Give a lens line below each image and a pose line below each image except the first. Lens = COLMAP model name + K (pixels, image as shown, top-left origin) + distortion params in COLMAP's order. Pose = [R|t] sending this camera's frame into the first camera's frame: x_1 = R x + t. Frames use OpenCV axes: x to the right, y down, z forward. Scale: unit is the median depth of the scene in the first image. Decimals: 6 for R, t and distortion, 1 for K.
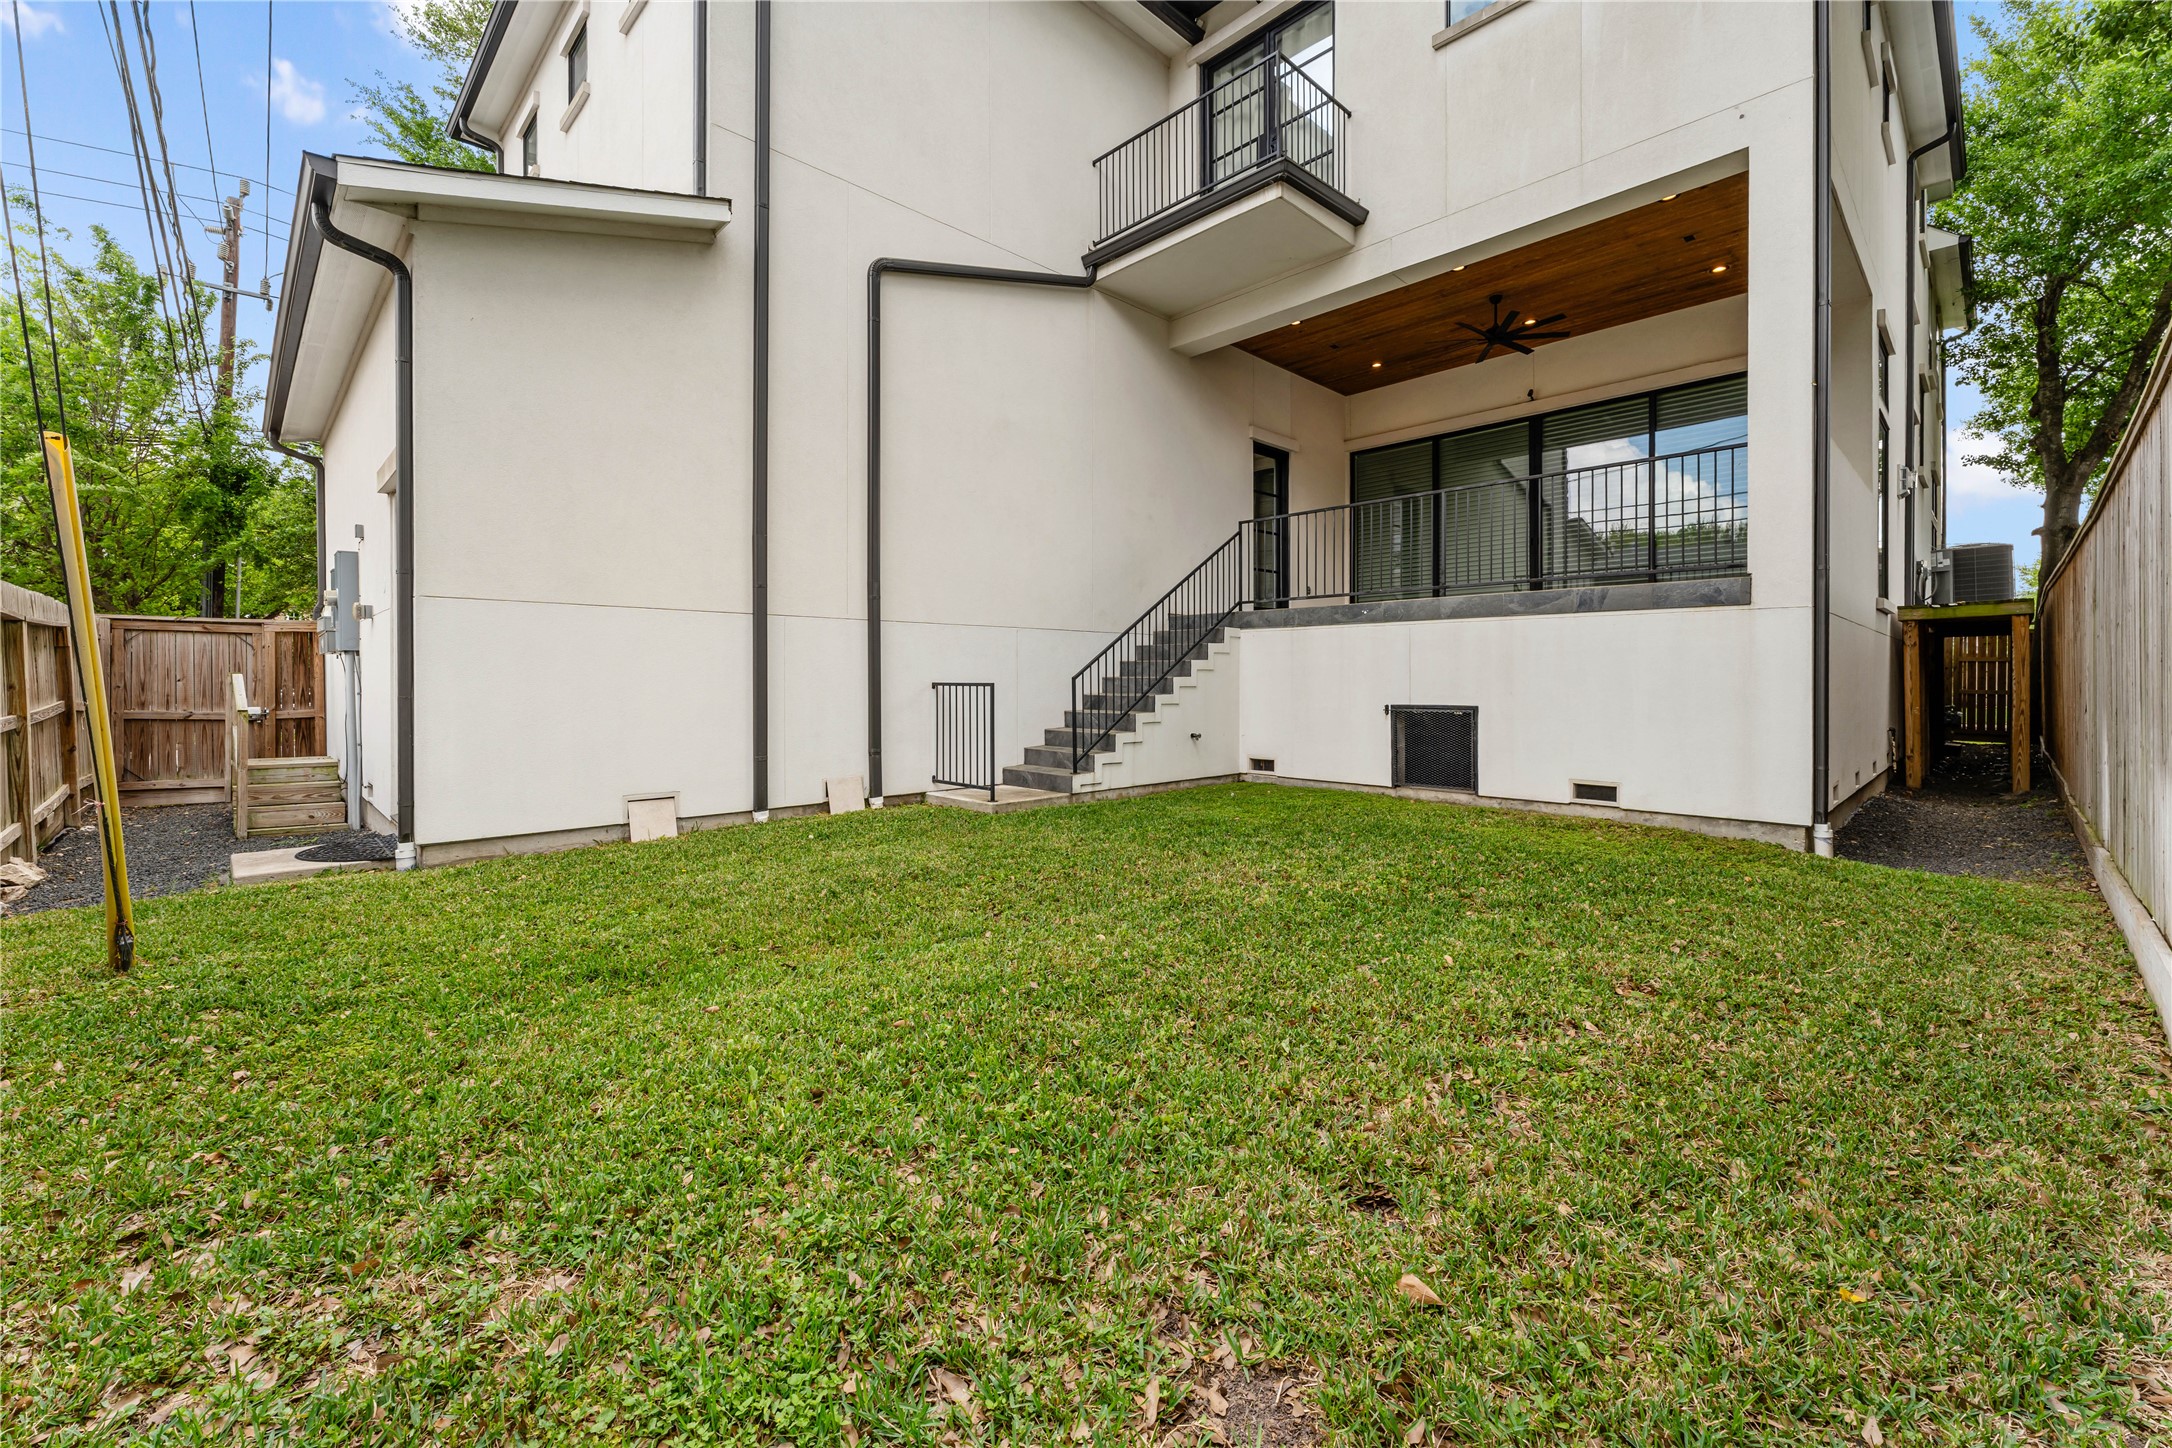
lens RADIAL K [[894.0, 0, 1077.0], [0, 894.0, 676.0], [0, 0, 1]] dist [-0.000524, -0.000079]
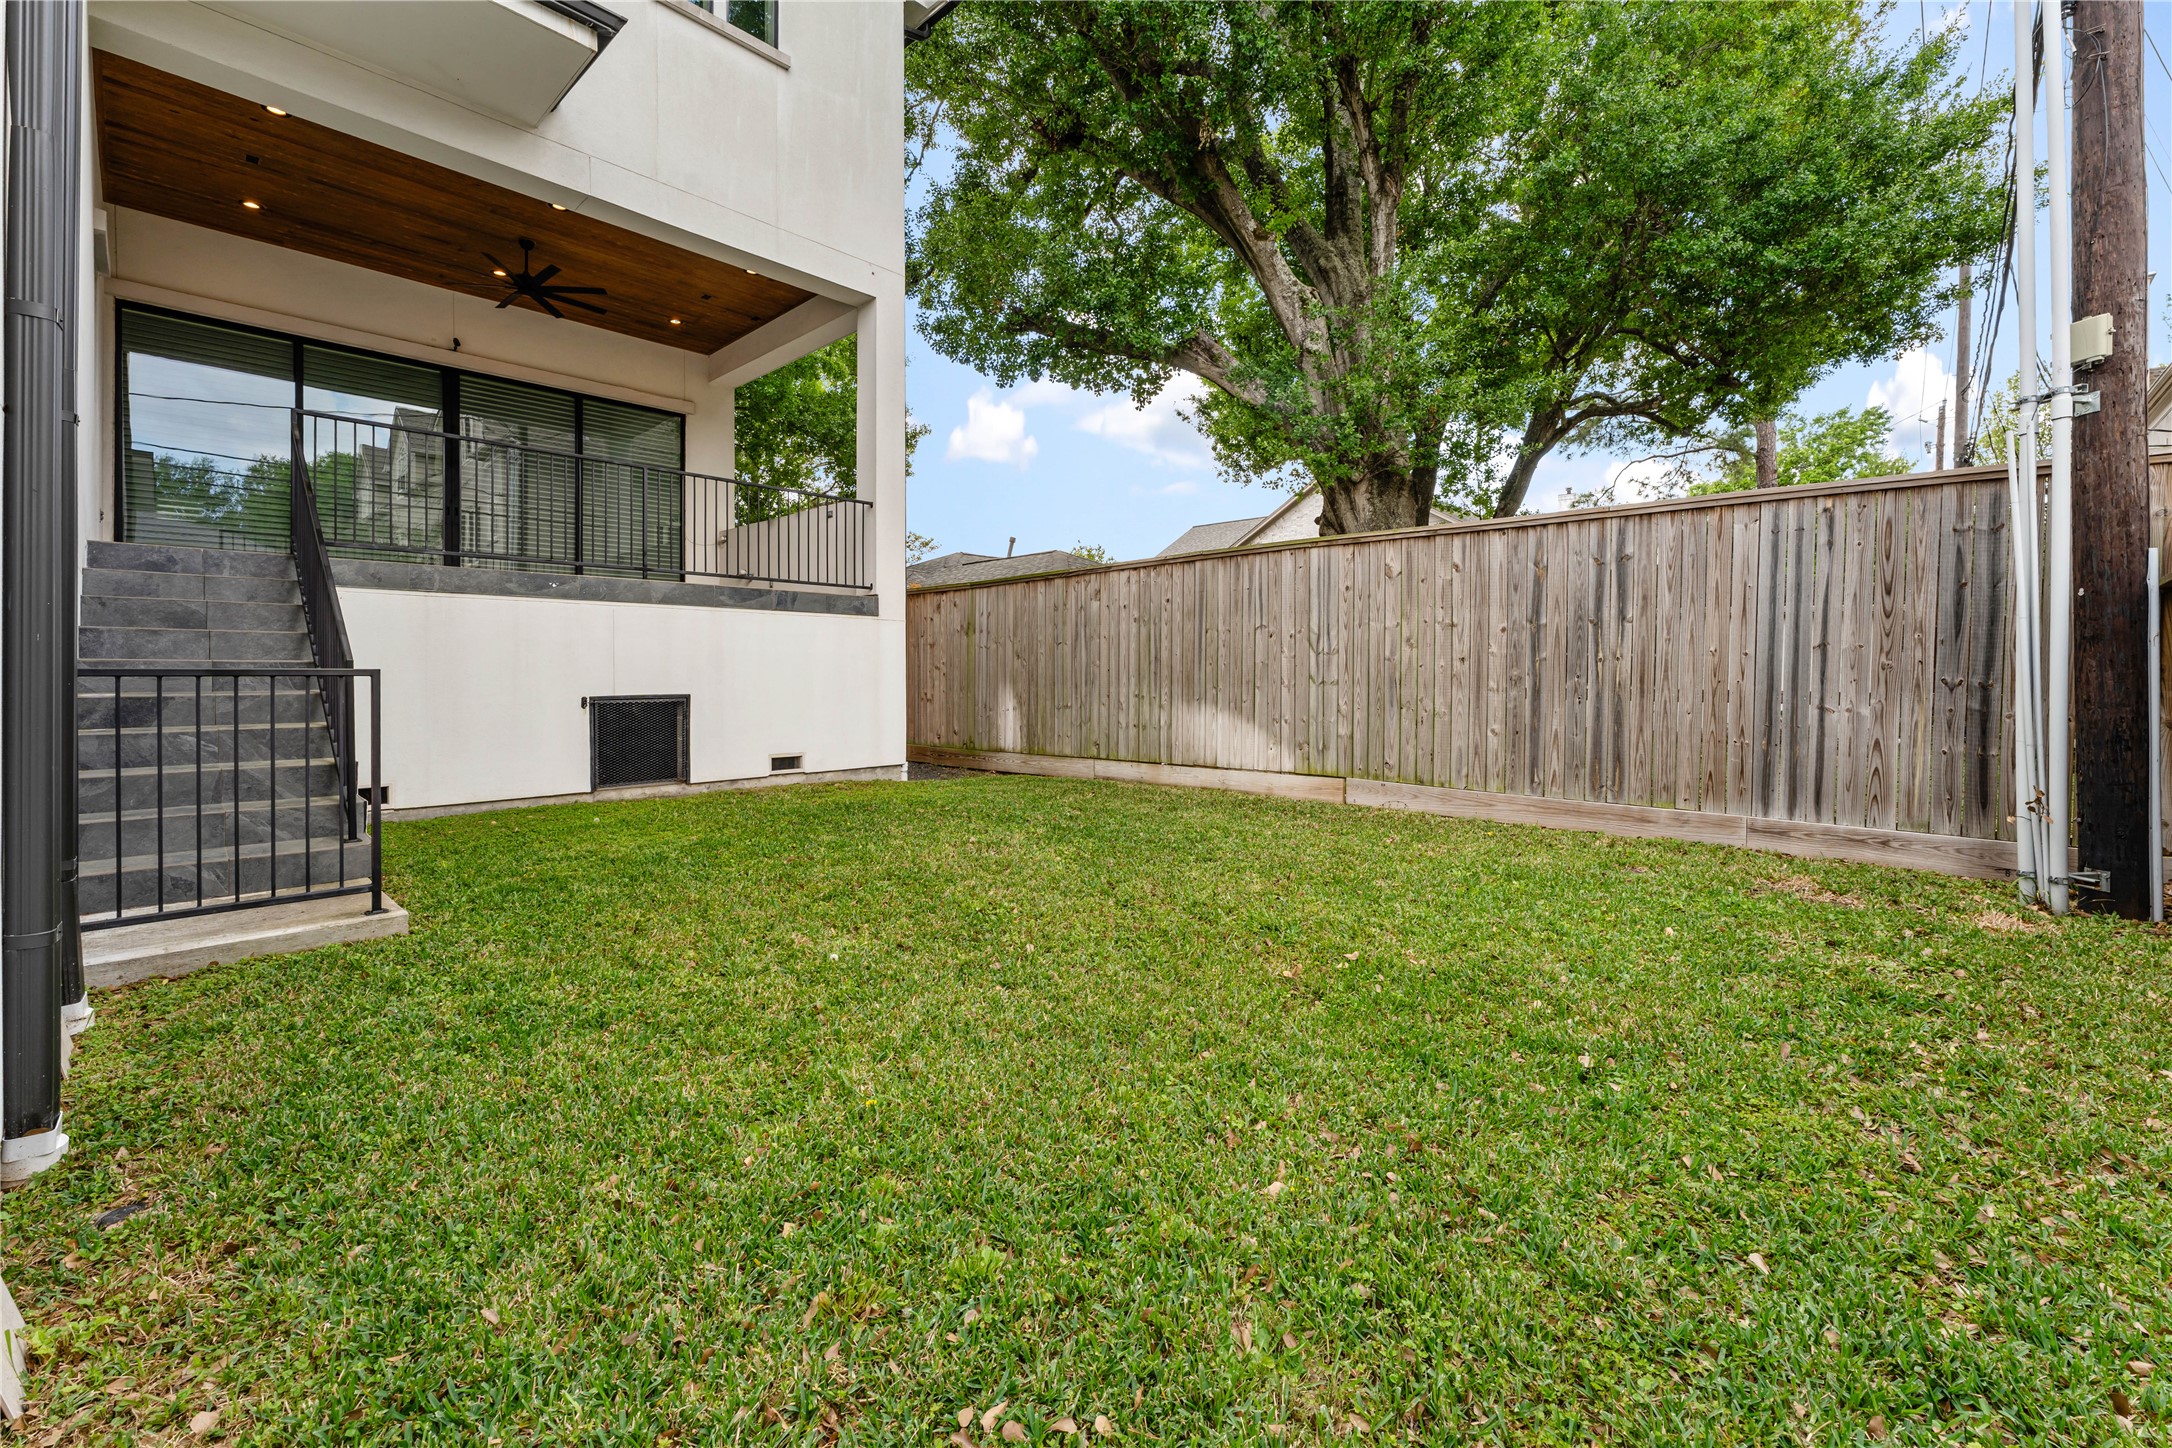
lens RADIAL K [[894.0, 0, 1077.0], [0, 894.0, 676.0], [0, 0, 1]] dist [-0.000524, -0.000079]
pose [[-0.045704, -0.004759, 0.998944, -0.573083], [-0.006870, 0.999967, 0.004449, 0.005558], [-0.998931, -0.006659, -0.045735, 0.612209]]
